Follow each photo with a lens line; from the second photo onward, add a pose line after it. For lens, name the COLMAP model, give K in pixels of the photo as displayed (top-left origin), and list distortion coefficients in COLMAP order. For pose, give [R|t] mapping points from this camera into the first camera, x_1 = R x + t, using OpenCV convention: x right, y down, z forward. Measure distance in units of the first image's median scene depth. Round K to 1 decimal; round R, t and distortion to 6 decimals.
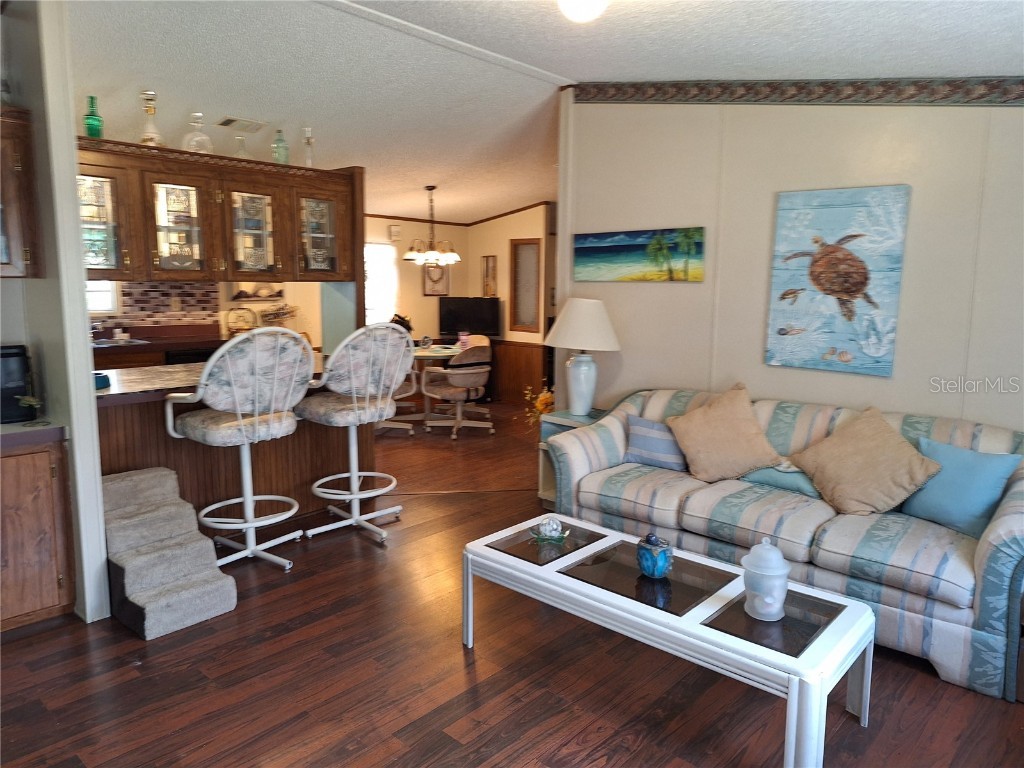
lens RADIAL K [[709.5, 0, 501.2], [0, 709.5, 375.9], [0, 0, 1]] dist [0.072266, -0.072035]
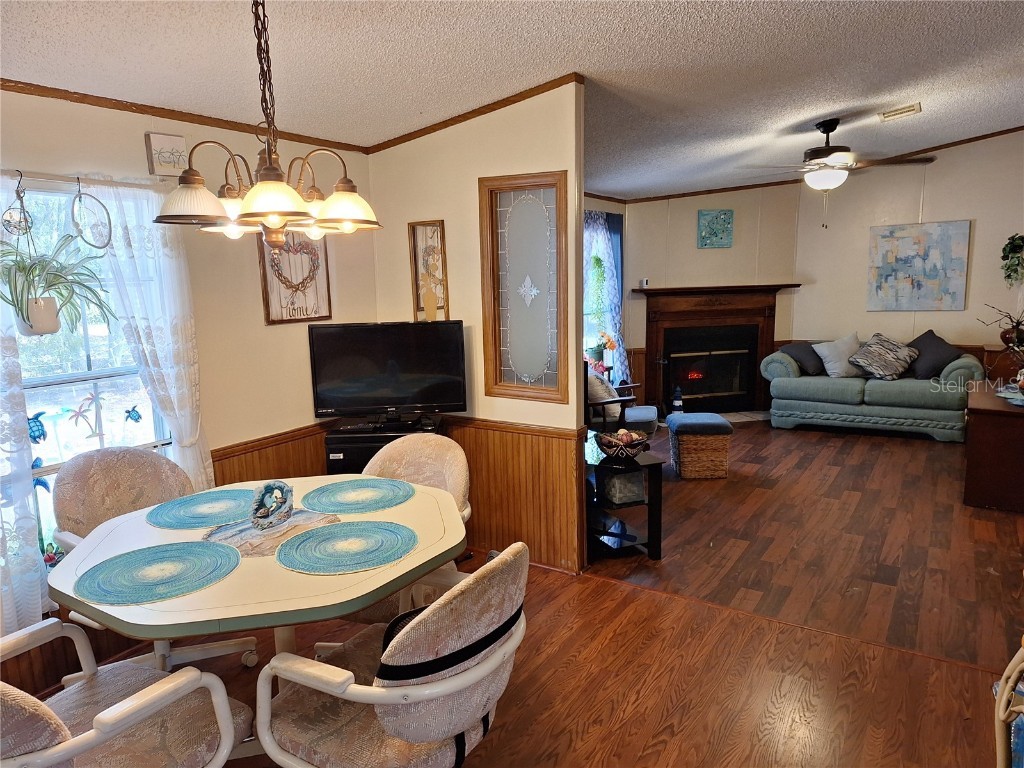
lens RADIAL K [[709.5, 0, 522.2], [0, 709.5, 391.8], [0, 0, 1]] dist [0.072266, -0.072035]
pose [[0.978829, -0.066855, 0.193455, -0.114809], [0.059206, 0.997228, 0.045057, -0.190783], [-0.195931, -0.032649, 0.980074, 1.294739]]
